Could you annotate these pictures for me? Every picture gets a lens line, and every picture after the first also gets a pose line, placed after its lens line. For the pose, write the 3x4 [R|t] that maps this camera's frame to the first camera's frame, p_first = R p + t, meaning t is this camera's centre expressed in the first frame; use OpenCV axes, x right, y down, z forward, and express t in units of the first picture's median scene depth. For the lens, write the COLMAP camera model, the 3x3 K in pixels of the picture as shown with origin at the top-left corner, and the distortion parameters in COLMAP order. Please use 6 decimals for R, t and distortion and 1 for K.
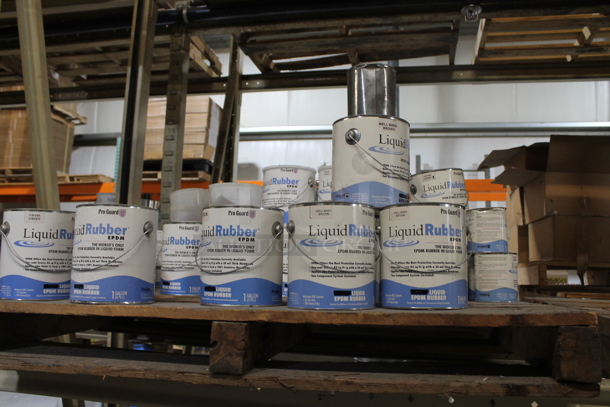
lens RADIAL K [[517.9, 0, 305.0], [0, 517.9, 203.5], [0, 0, 1]] dist [-0.168058, 0.152311]
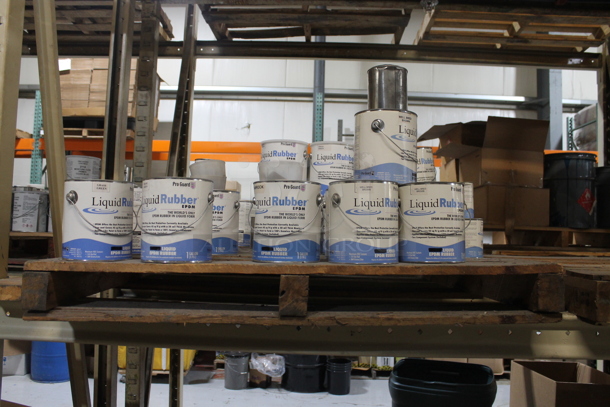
lens RADIAL K [[517.9, 0, 305.0], [0, 517.9, 203.5], [0, 0, 1]] dist [-0.168058, 0.152311]
pose [[0.983131, 0.009462, 0.182660, -0.300369], [-0.024157, 0.996630, 0.078394, -0.035944], [-0.181303, -0.081484, 0.980046, -0.192988]]
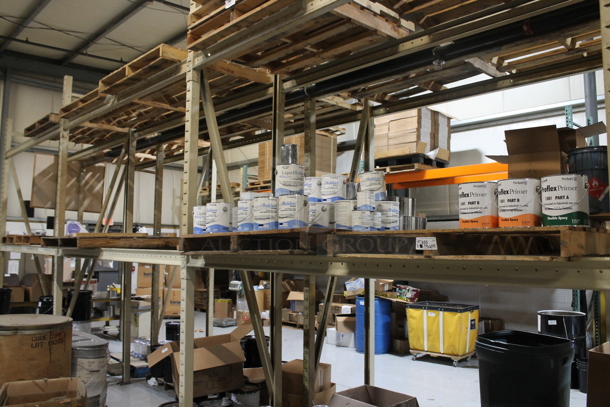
lens RADIAL K [[517.9, 0, 305.0], [0, 517.9, 203.5], [0, 0, 1]] dist [-0.168058, 0.152311]
pose [[0.820761, -0.070405, -0.566917, 1.825497], [0.087882, 0.996125, 0.003524, 0.045591], [0.564471, -0.052714, 0.823768, -1.275399]]
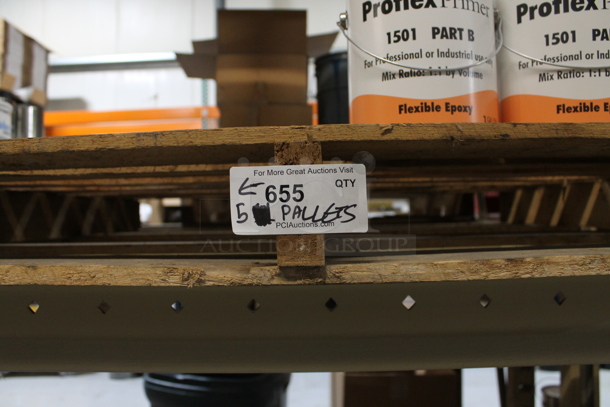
lens RADIAL K [[509.6, 0, 305.0], [0, 509.6, 203.5], [0, 0, 1]] dist [-0.160171, 0.135037]
pose [[0.980957, -0.045430, 0.188837, 1.007212], [0.024851, 0.993626, 0.109952, 0.212355], [-0.192628, -0.103165, 0.975834, 0.277365]]
